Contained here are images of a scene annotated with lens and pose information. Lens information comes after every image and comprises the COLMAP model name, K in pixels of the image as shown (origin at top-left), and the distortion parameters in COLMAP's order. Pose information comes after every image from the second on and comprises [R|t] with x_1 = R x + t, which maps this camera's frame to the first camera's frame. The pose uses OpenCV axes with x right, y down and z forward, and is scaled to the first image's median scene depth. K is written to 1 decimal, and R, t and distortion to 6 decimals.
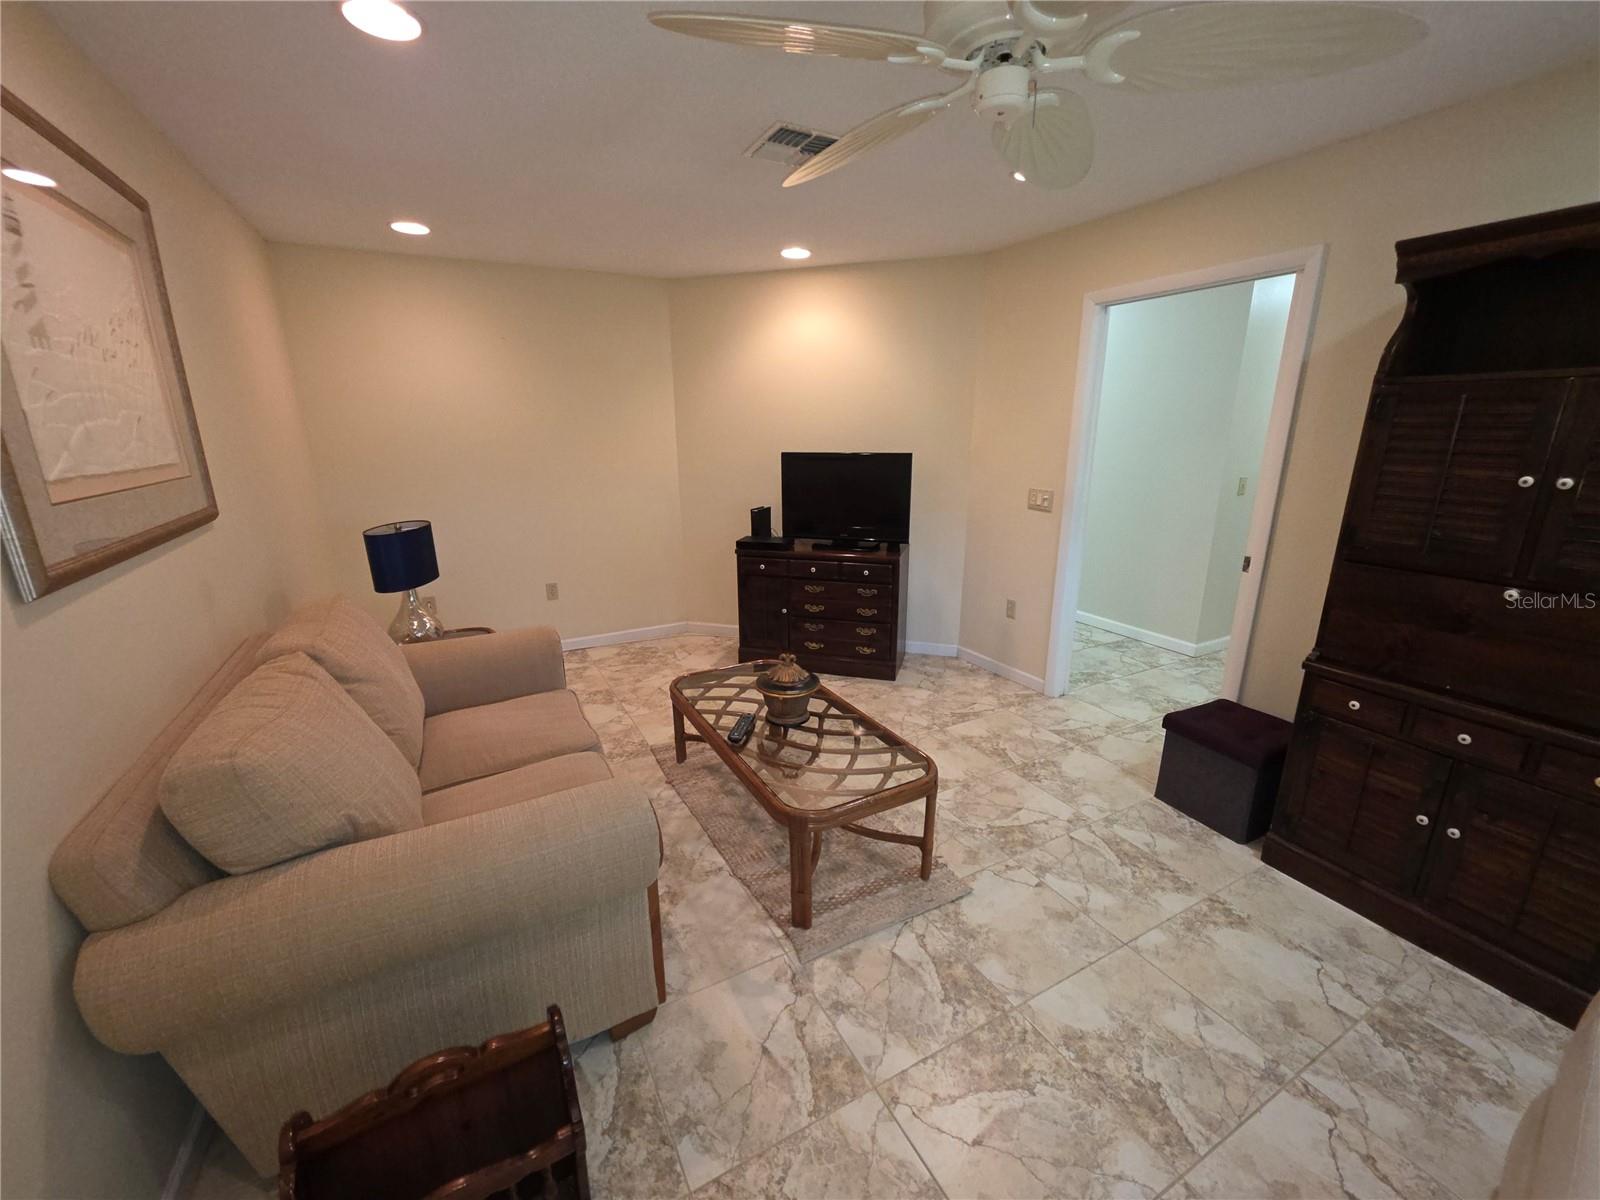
lens RADIAL K [[642.4, 0, 803.5], [0, 642.4, 590.6], [0, 0, 1]] dist [0.000919, 0.000138]
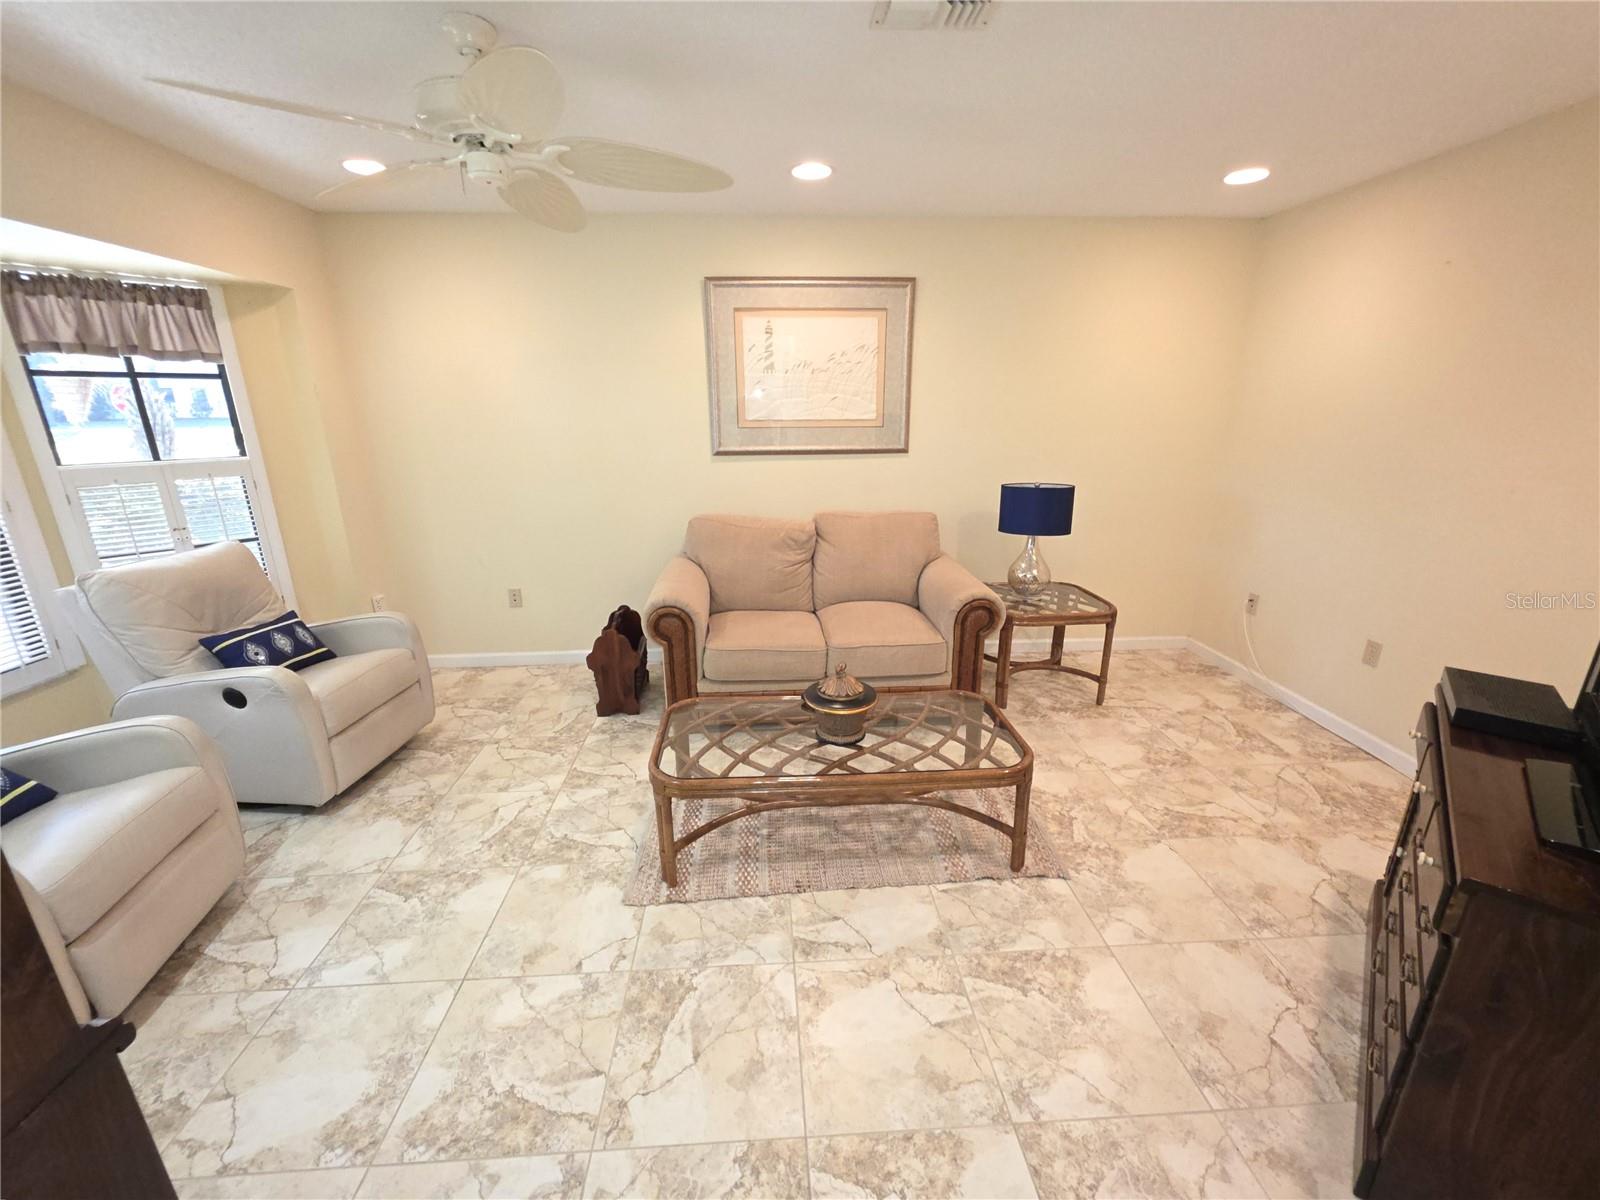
lens RADIAL K [[642.4, 0, 797.2], [0, 642.4, 601.9], [0, 0, 1]] dist [0.000919, 0.000138]
pose [[-0.420582, 0.281154, -0.862591, 0.861386], [-0.220353, 0.890646, 0.397737, -0.370731], [0.880088, 0.357355, -0.312637, 1.384482]]
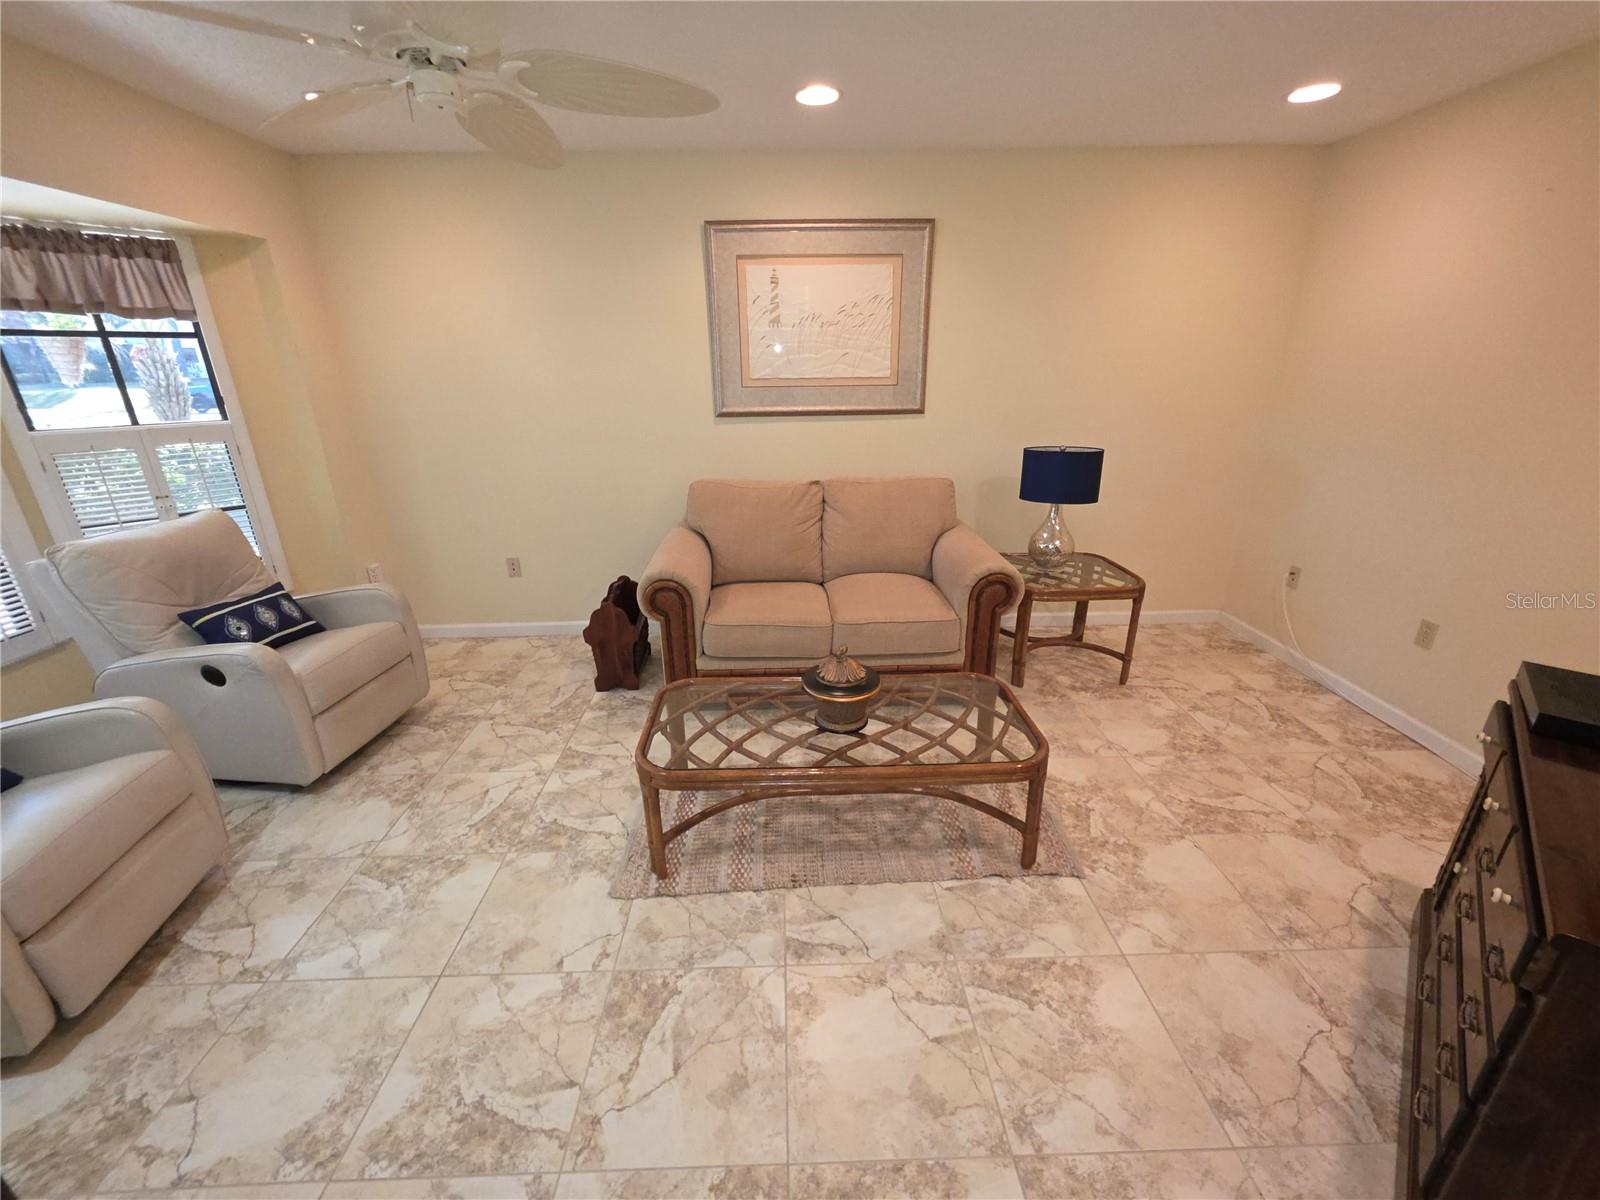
lens RADIAL K [[642.4, 0, 797.0], [0, 642.4, 602.0], [0, 0, 1]] dist [0.000919, 0.000138]
pose [[-0.449470, 0.330488, -0.829912, 0.771513], [-0.211161, 0.863408, 0.458189, -0.369693], [0.867979, 0.381187, -0.318290, 1.380430]]
